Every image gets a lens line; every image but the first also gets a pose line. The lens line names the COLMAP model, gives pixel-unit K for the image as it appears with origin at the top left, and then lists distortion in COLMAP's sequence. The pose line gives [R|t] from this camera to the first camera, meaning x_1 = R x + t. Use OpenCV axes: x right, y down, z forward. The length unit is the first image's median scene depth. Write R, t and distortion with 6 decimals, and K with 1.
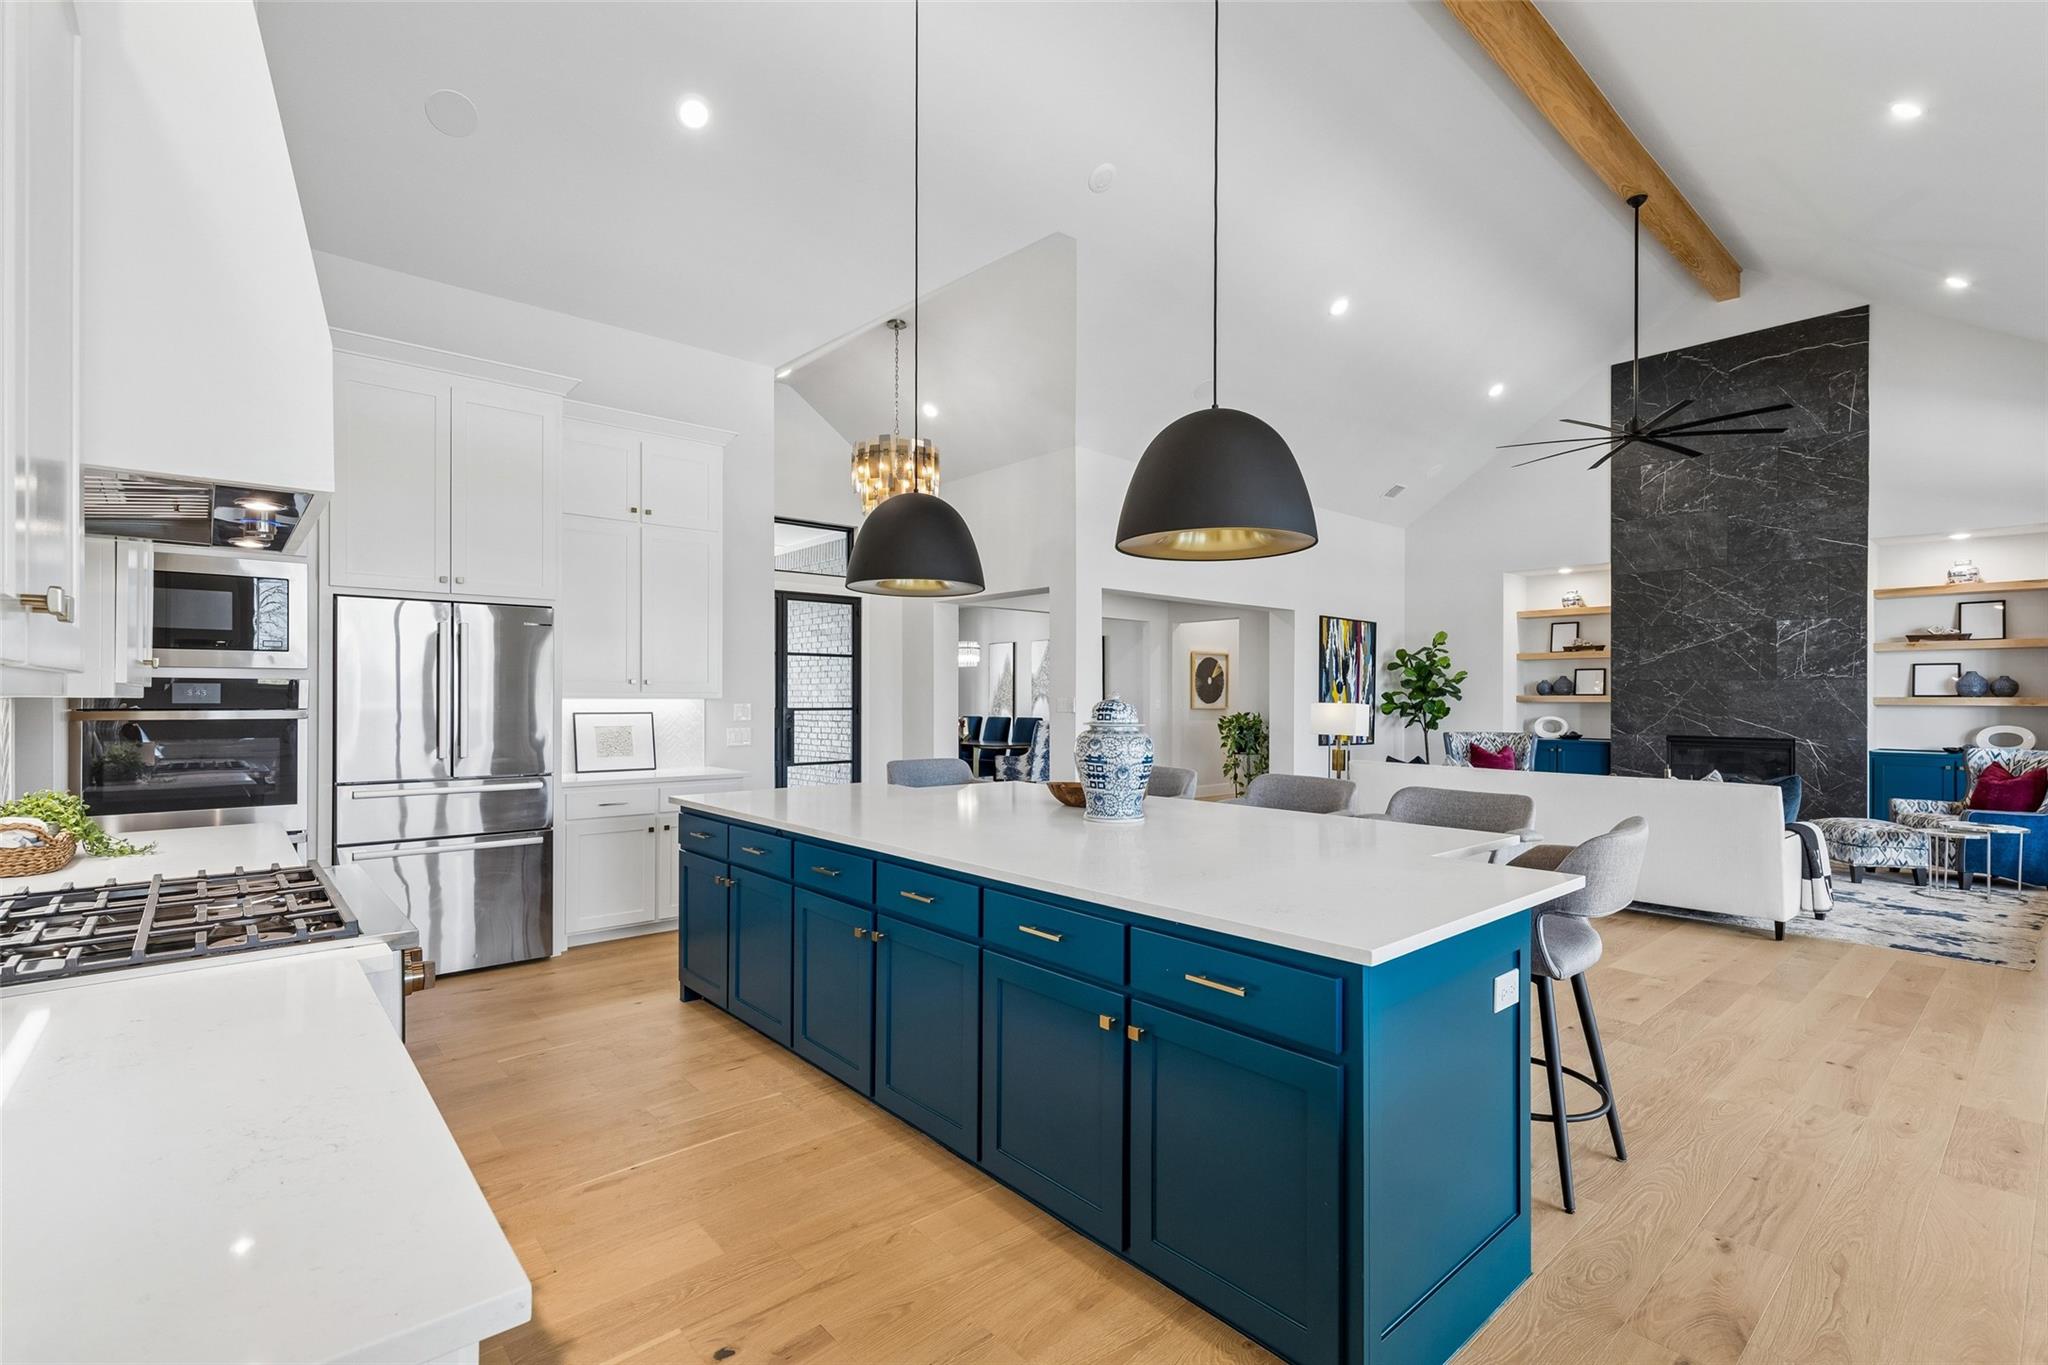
lens RADIAL K [[922.5, 0, 1015.7], [0, 922.5, 704.8], [0, 0, 1]] dist [0.002574, 0.000305]
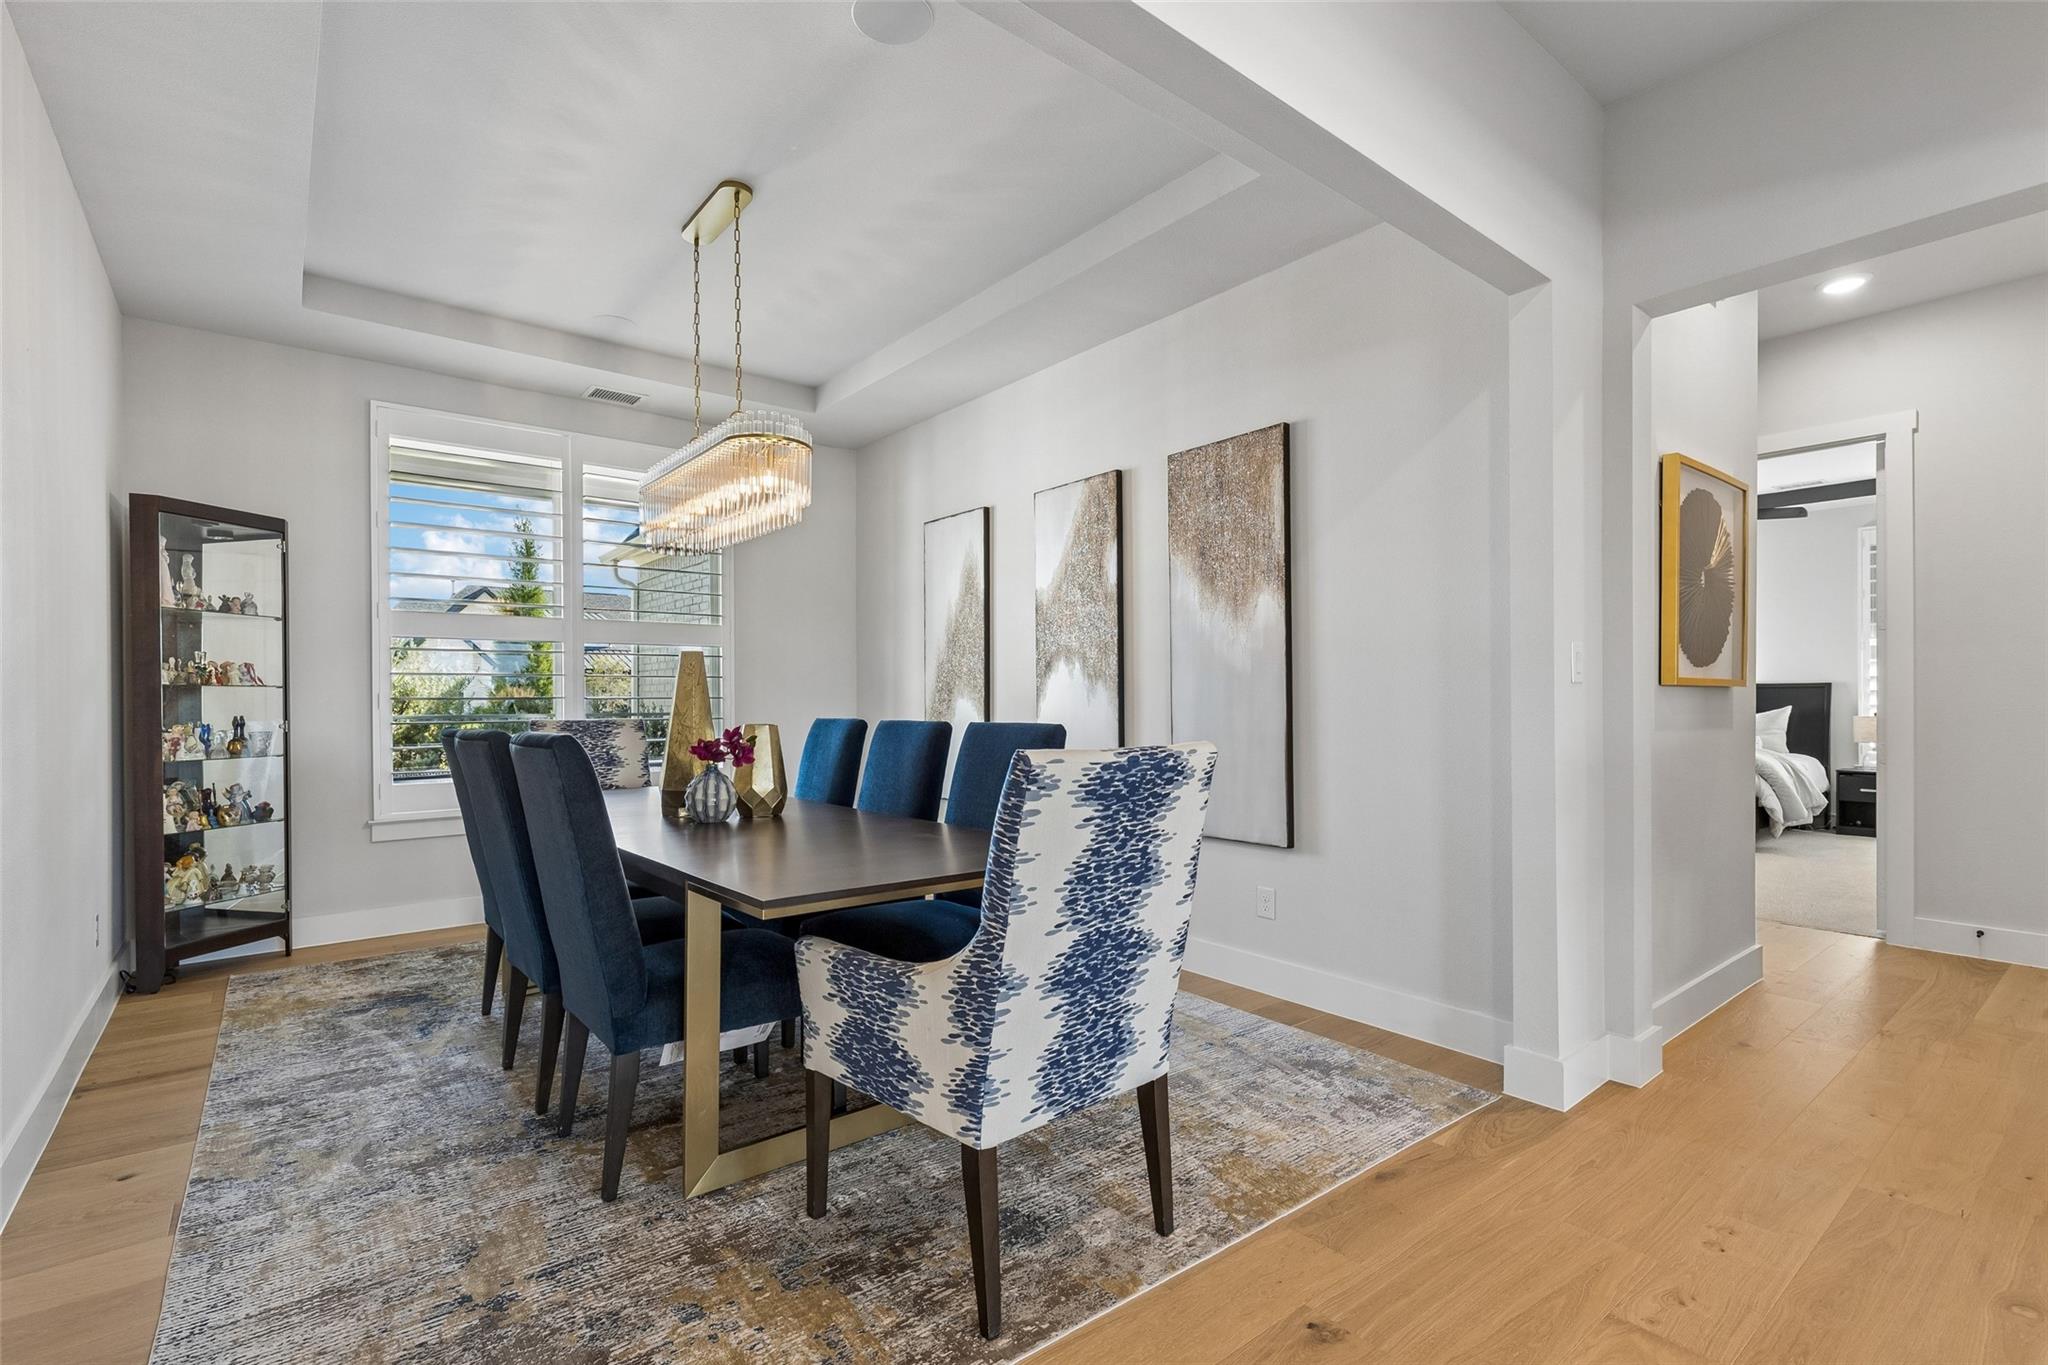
lens RADIAL K [[933.9, 0, 997.6], [0, 933.9, 708.9], [0, 0, 1]] dist [-0.000097, 0.000045]
pose [[0.998434, -0.006212, -0.055602, 0.032122], [0.006254, 0.999980, 0.000581, 0.012762], [0.055597, -0.000928, 0.998453, 0.957740]]
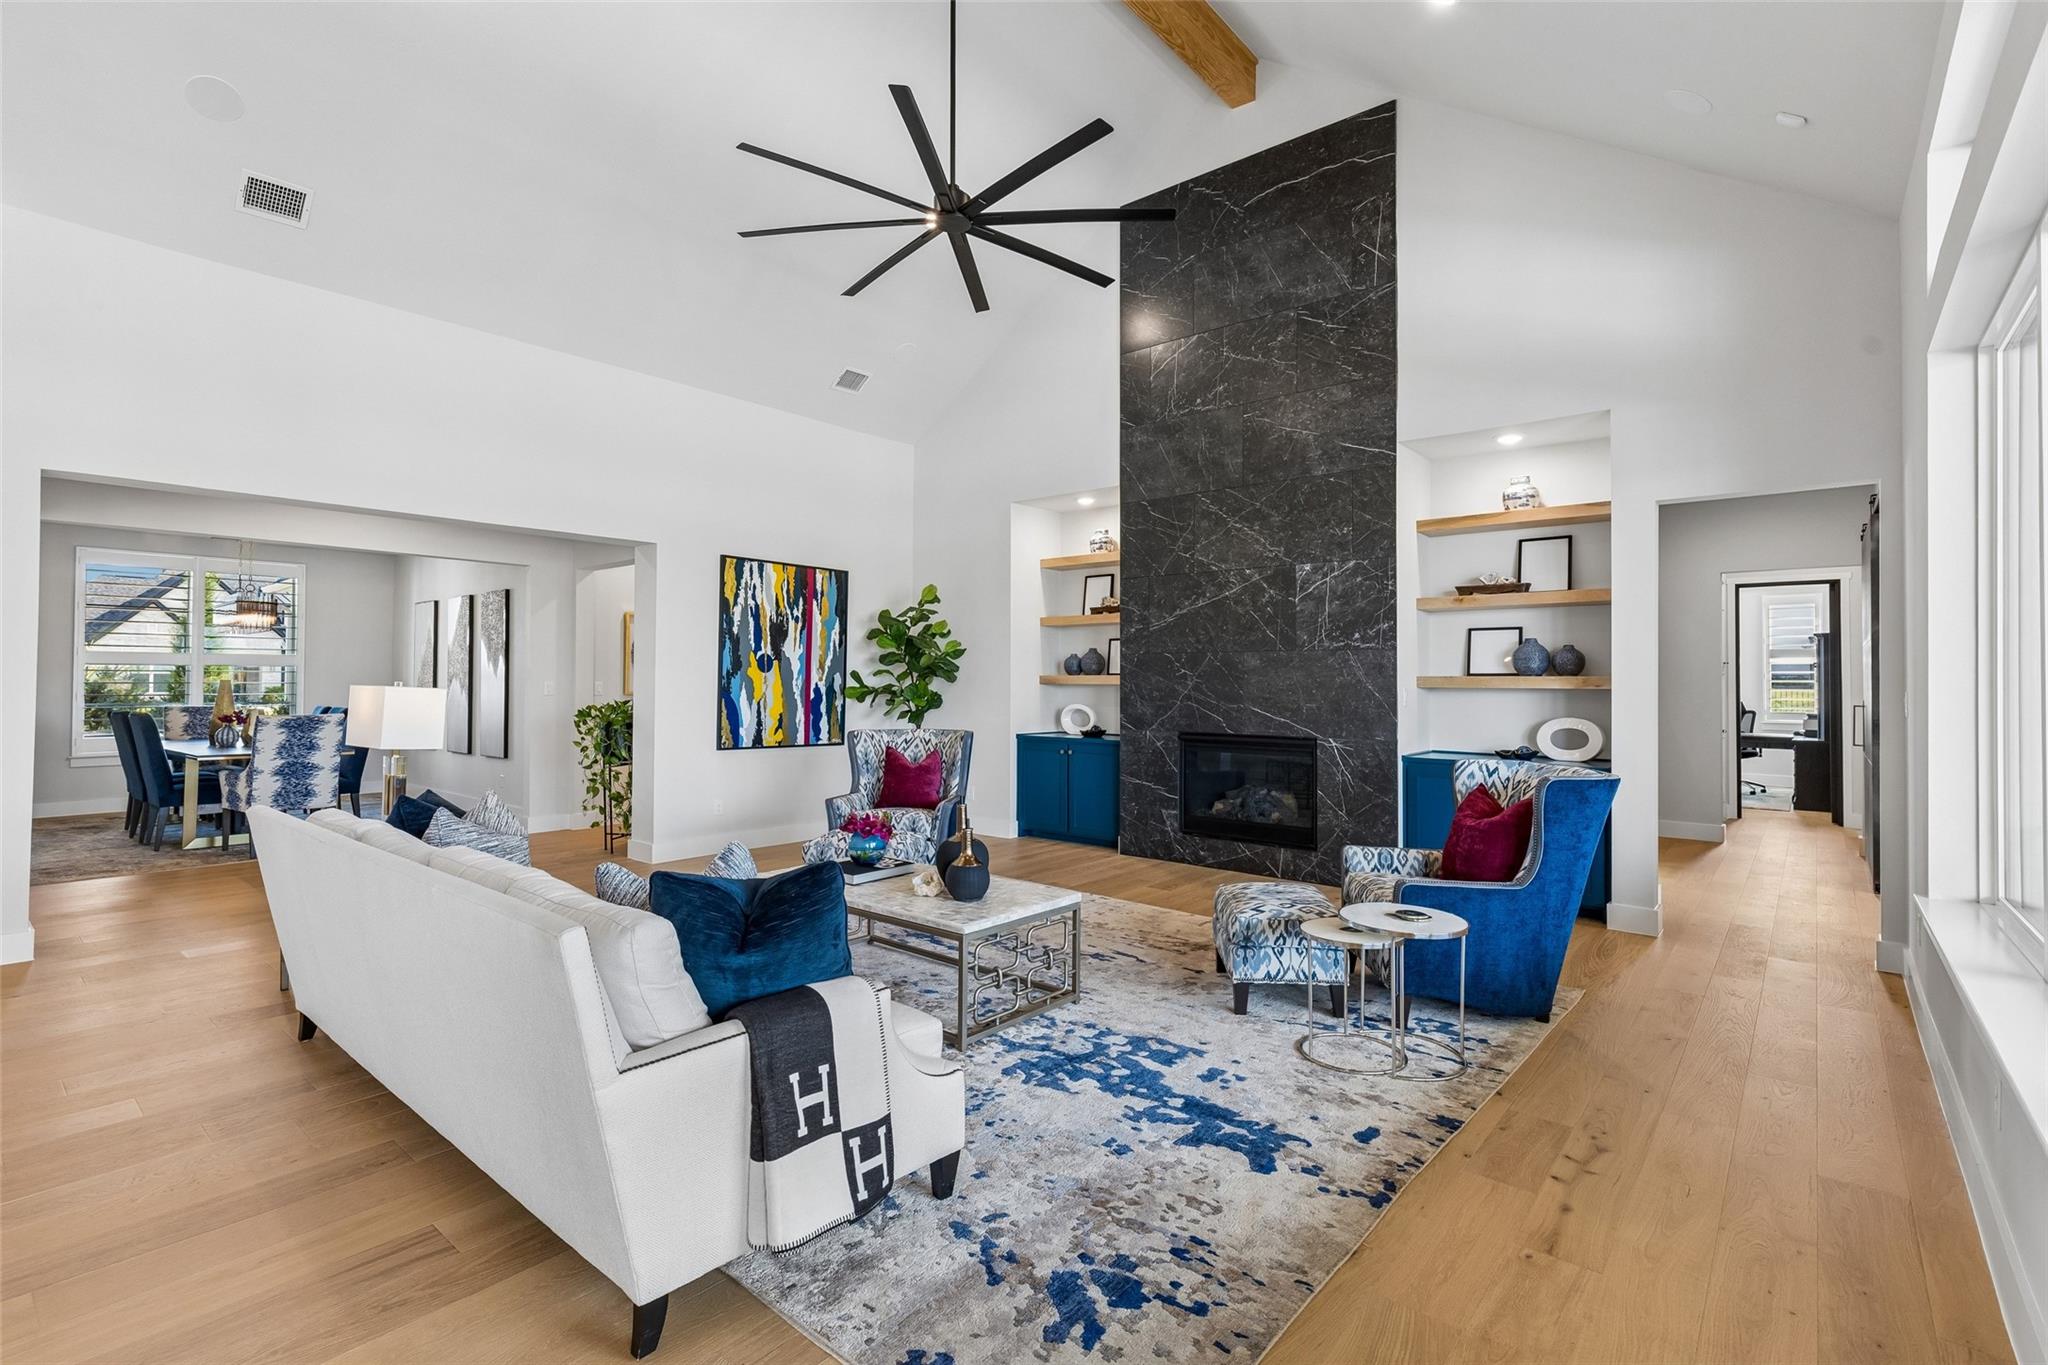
lens RADIAL K [[932.9, 0, 1020.7], [0, 932.9, 678.2], [0, 0, 1]] dist [0.000479, 0.000224]
pose [[0.988020, 0.000771, 0.154327, 0.490280], [0.001111, 0.999926, -0.012109, 0.001017], [-0.154325, 0.012135, 0.987946, 0.333038]]
